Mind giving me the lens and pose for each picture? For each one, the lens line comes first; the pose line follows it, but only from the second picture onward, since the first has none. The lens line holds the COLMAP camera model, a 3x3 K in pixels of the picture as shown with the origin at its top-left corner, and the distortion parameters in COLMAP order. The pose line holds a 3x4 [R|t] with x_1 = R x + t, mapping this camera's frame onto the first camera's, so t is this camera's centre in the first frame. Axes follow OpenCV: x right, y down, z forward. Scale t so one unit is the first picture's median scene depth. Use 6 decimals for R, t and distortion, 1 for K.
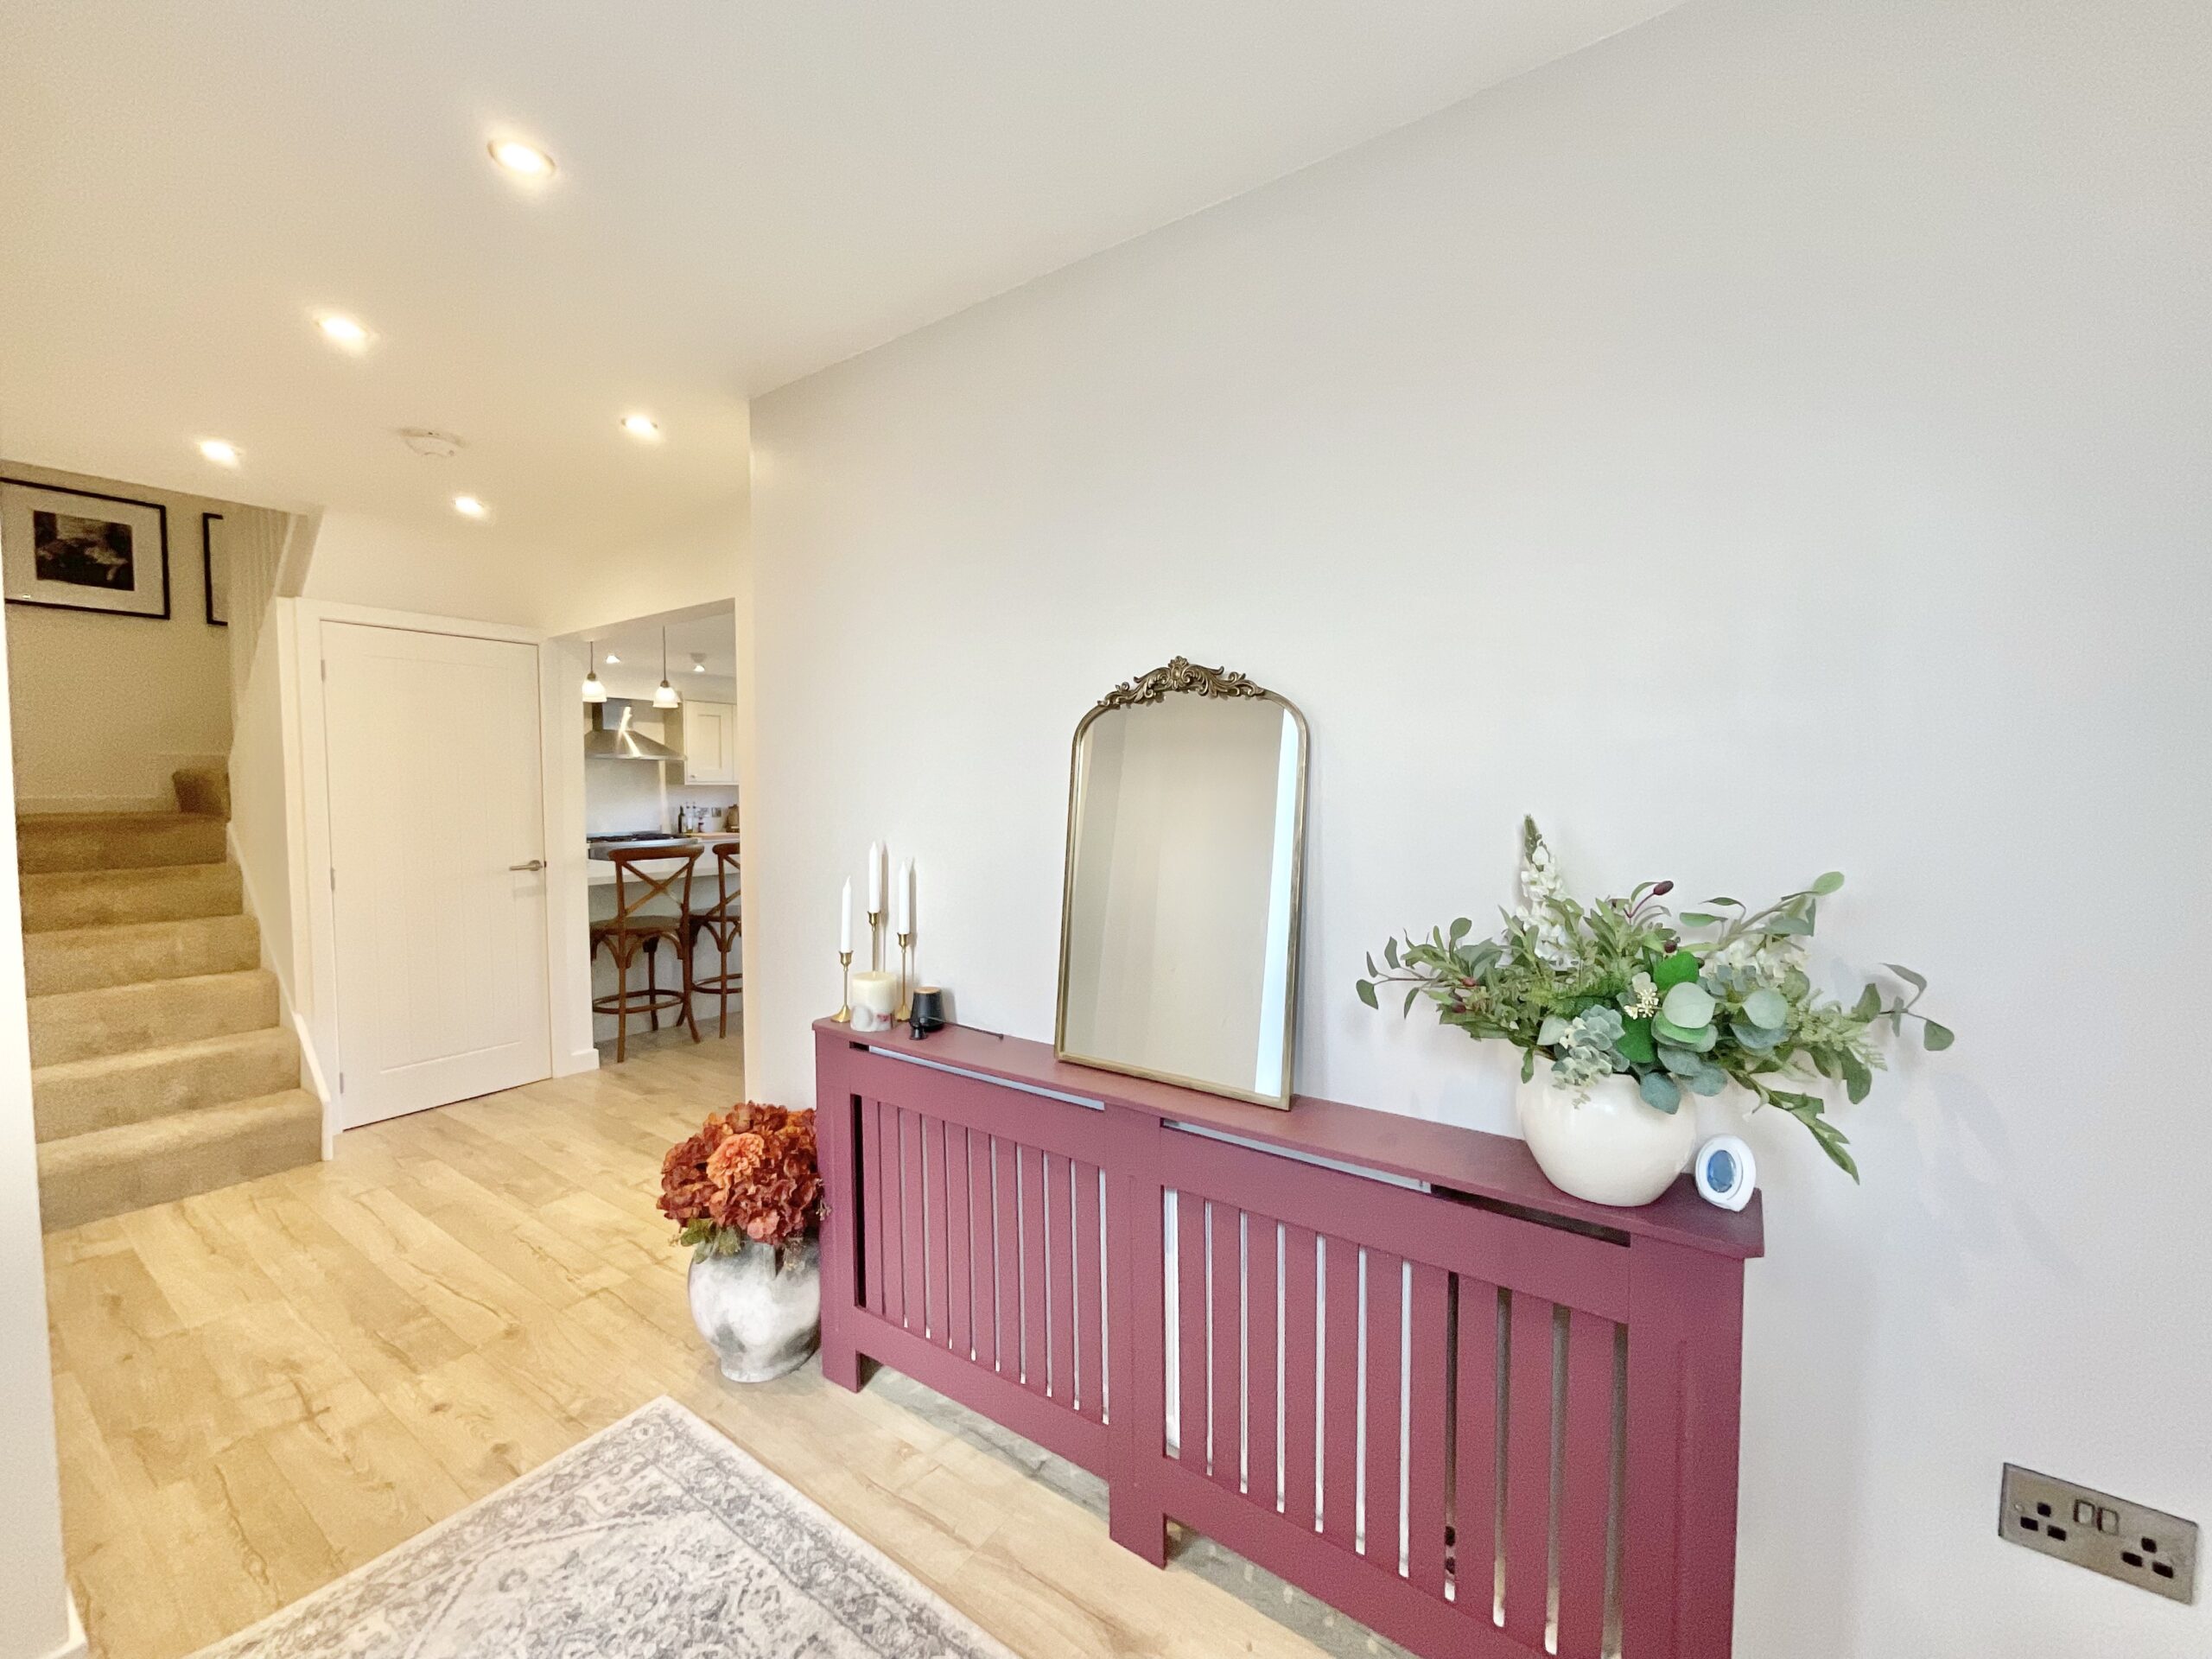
lens RADIAL K [[898.3, 0, 1115.8], [0, 898.3, 819.6], [0, 0, 1]] dist [0.000534, -0.001153]
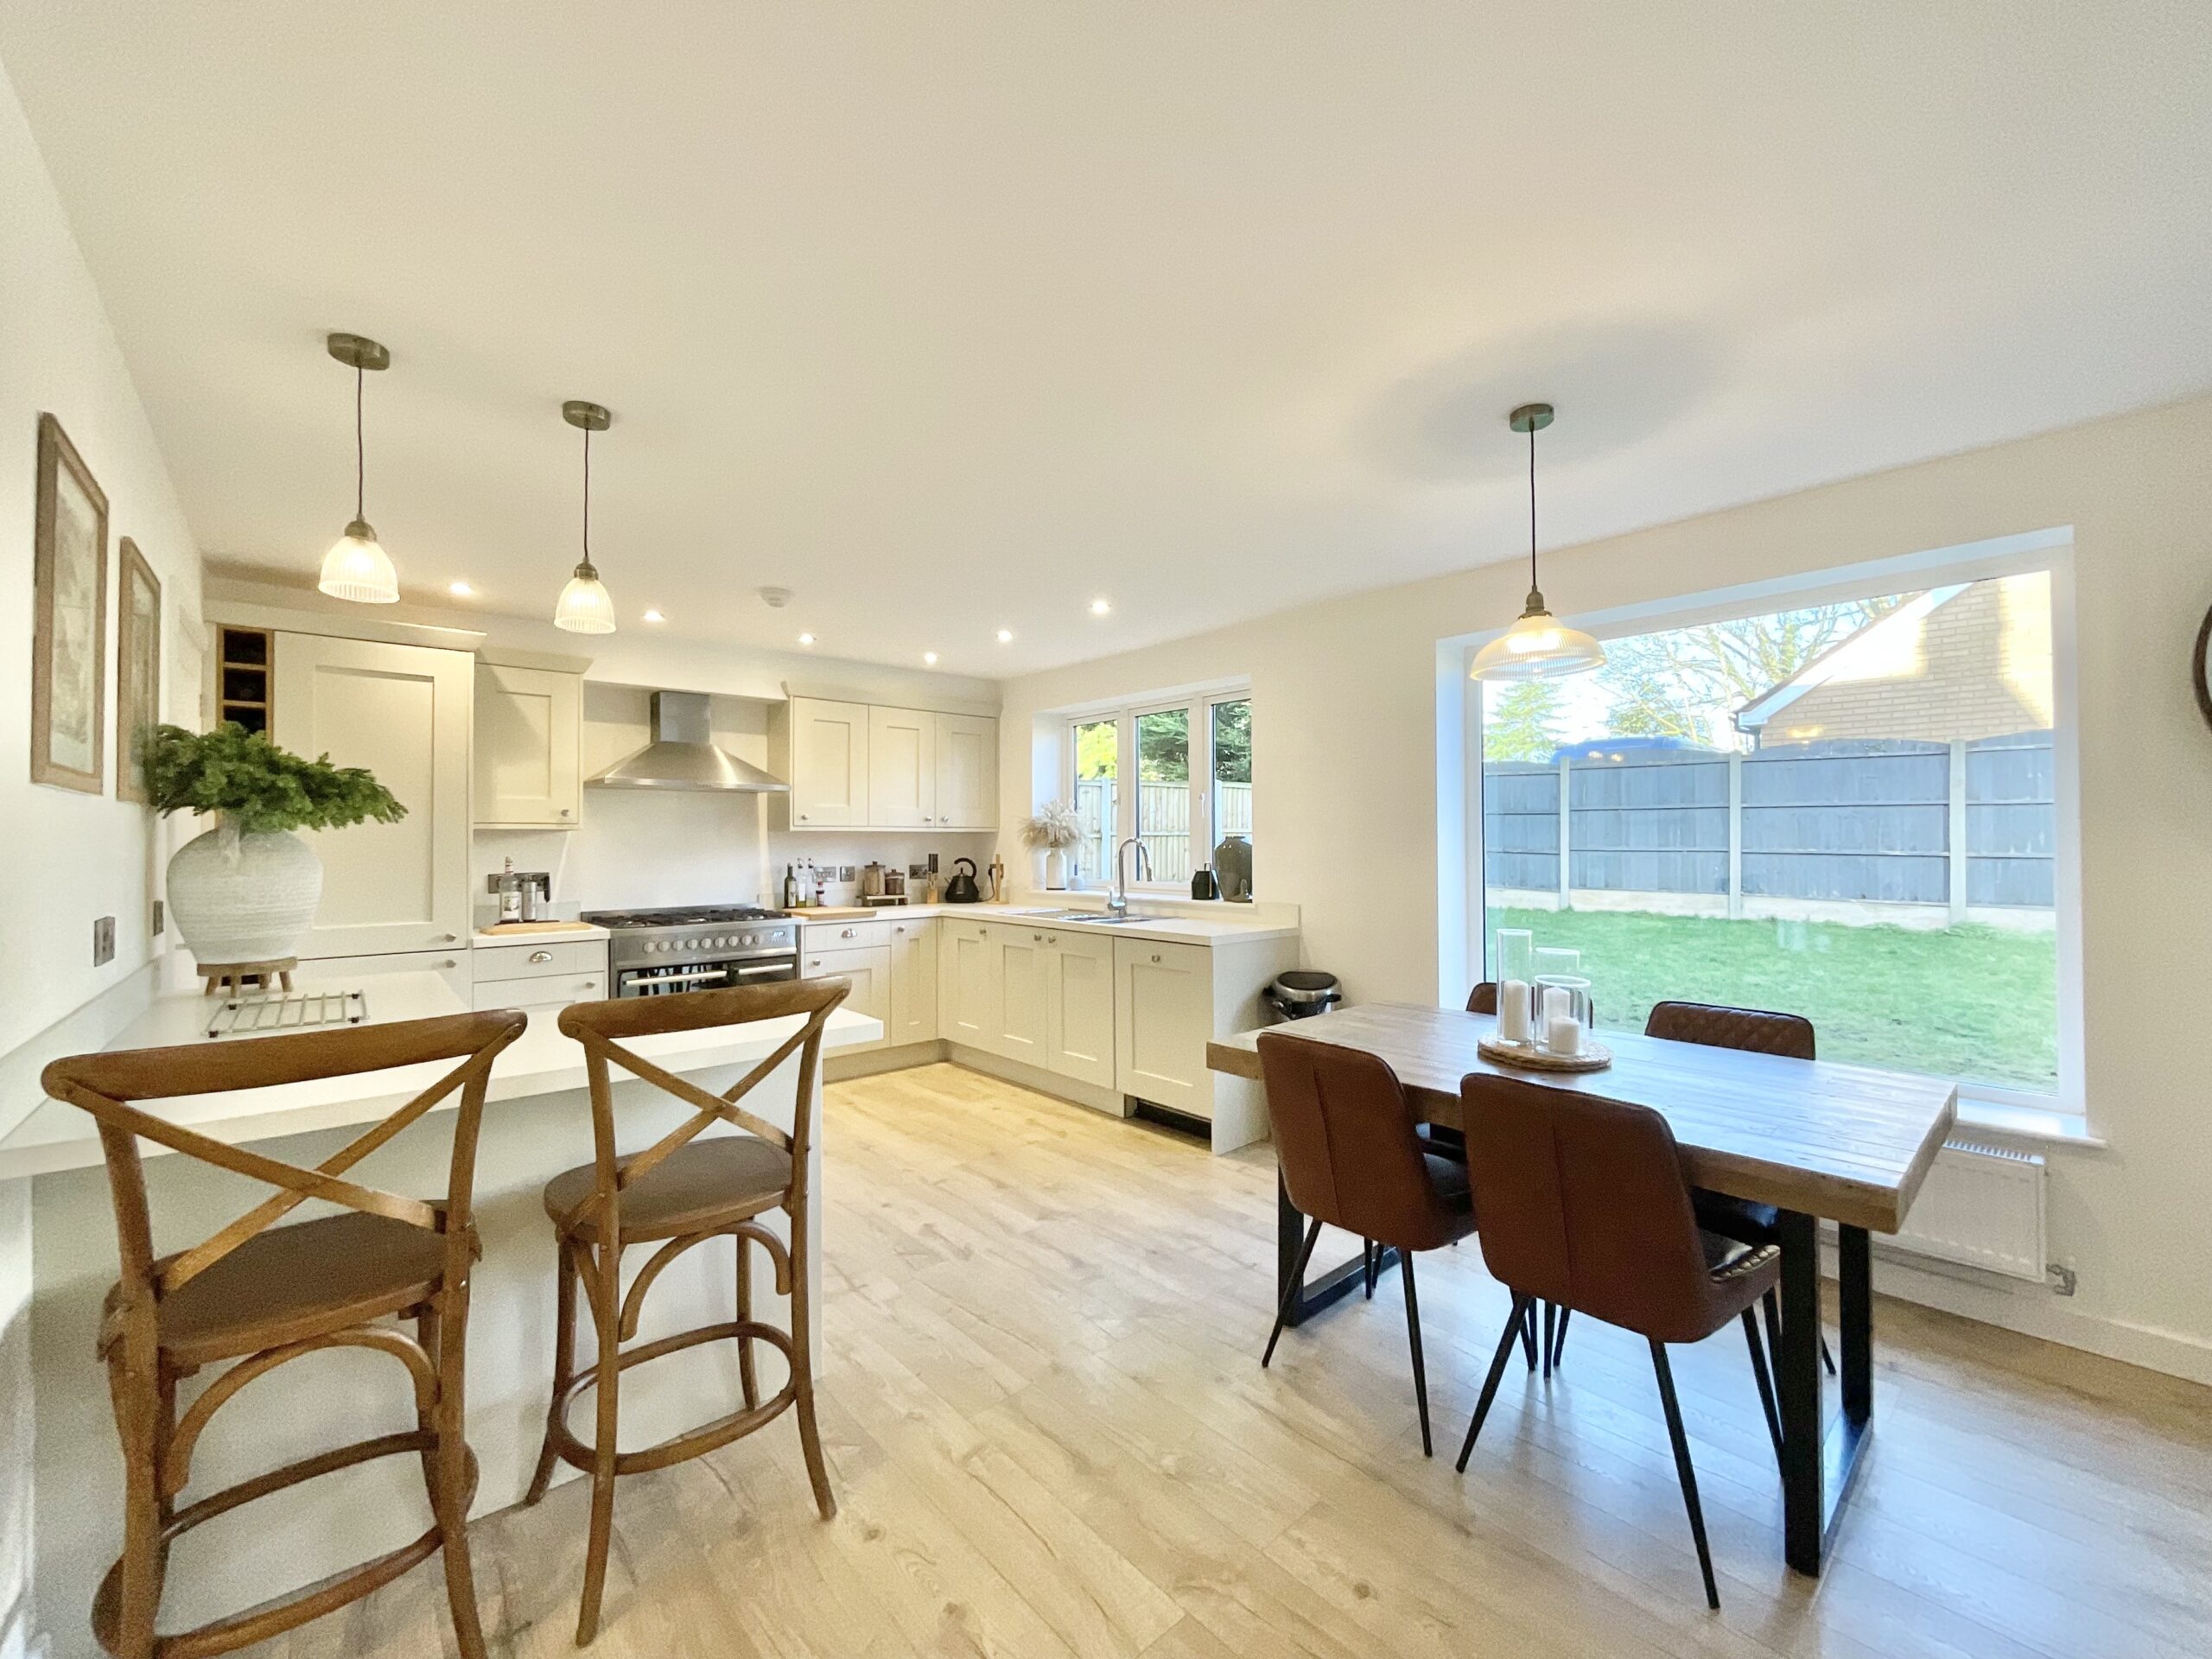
lens RADIAL K [[898.3, 0, 1100.9], [0, 898.3, 834.6], [0, 0, 1]] dist [0.000534, -0.001153]
pose [[0.969326, -0.008729, -0.245623, -0.183220], [-0.002089, 0.999041, -0.043745, -0.014123], [0.245769, 0.042916, 0.968378, 0.699674]]
